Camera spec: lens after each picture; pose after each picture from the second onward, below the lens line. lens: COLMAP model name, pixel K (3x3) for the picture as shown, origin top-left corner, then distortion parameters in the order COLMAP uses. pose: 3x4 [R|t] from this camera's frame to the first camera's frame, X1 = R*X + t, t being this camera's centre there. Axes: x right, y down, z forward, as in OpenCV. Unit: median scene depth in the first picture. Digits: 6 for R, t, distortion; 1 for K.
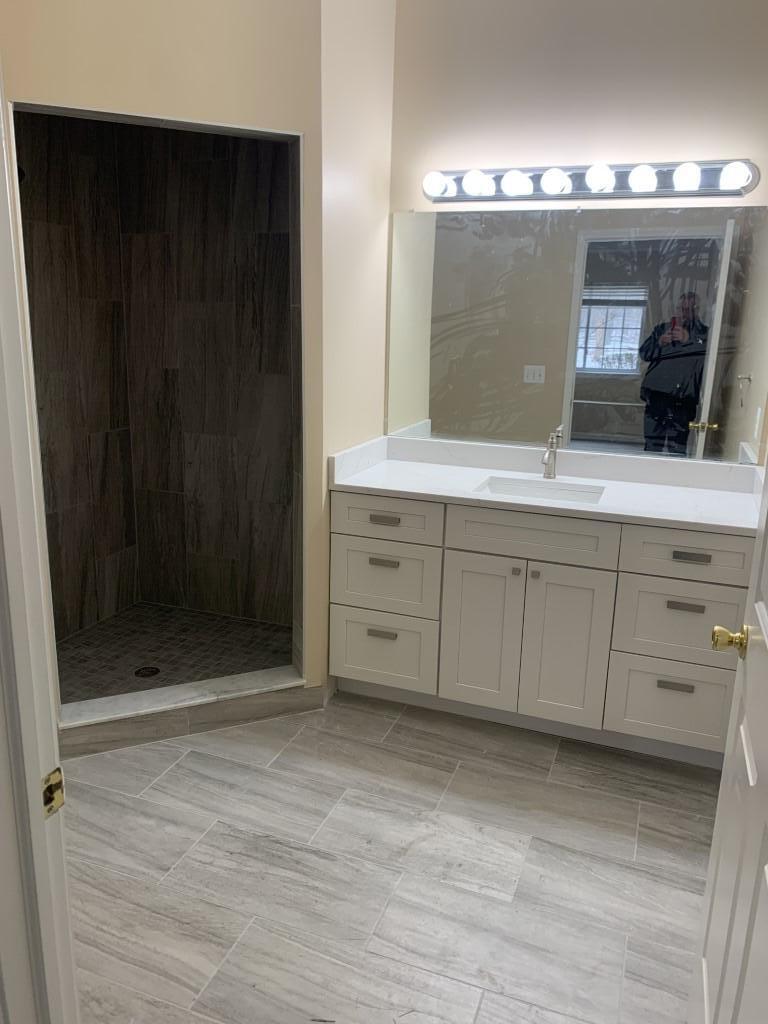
lens RADIAL K [[777.6, 0, 385.3], [0, 777.6, 508.8], [0, 0, 1]] dist [0.044788, -0.053787]
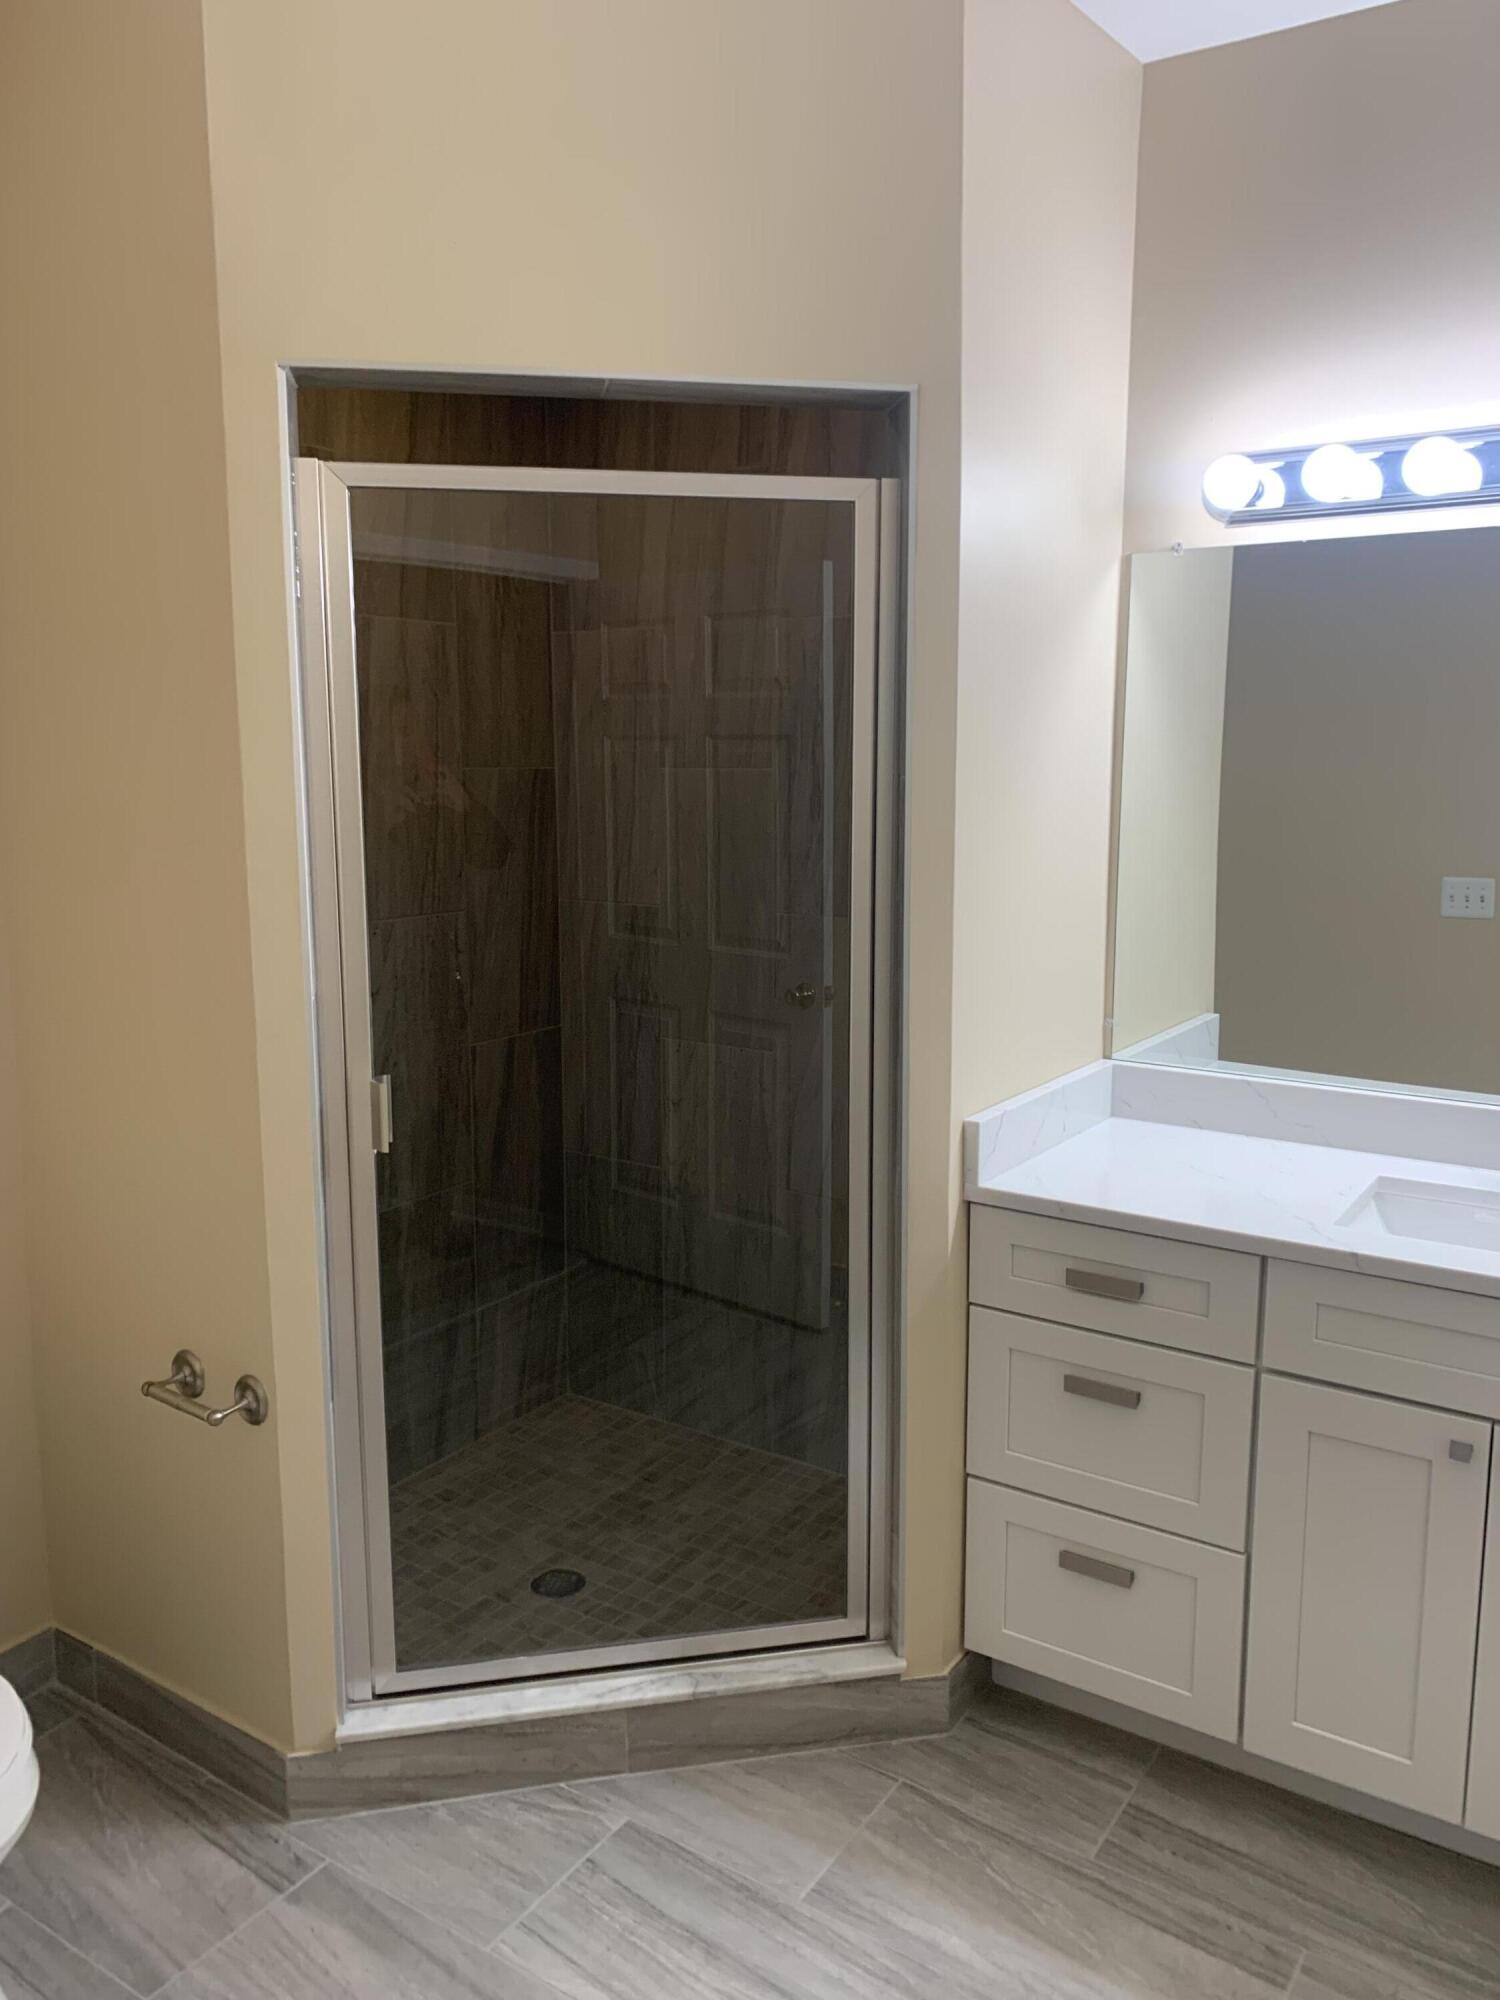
lens RADIAL K [[1518.8, 0, 751.8], [0, 1518.8, 1000.9], [0, 0, 1]] dist [0.044788, -0.053787]
pose [[0.972879, 0.007986, -0.231179, 0.003158], [-0.028498, 0.995928, -0.085526, -0.057447], [0.229554, 0.089794, 0.969145, 0.166067]]
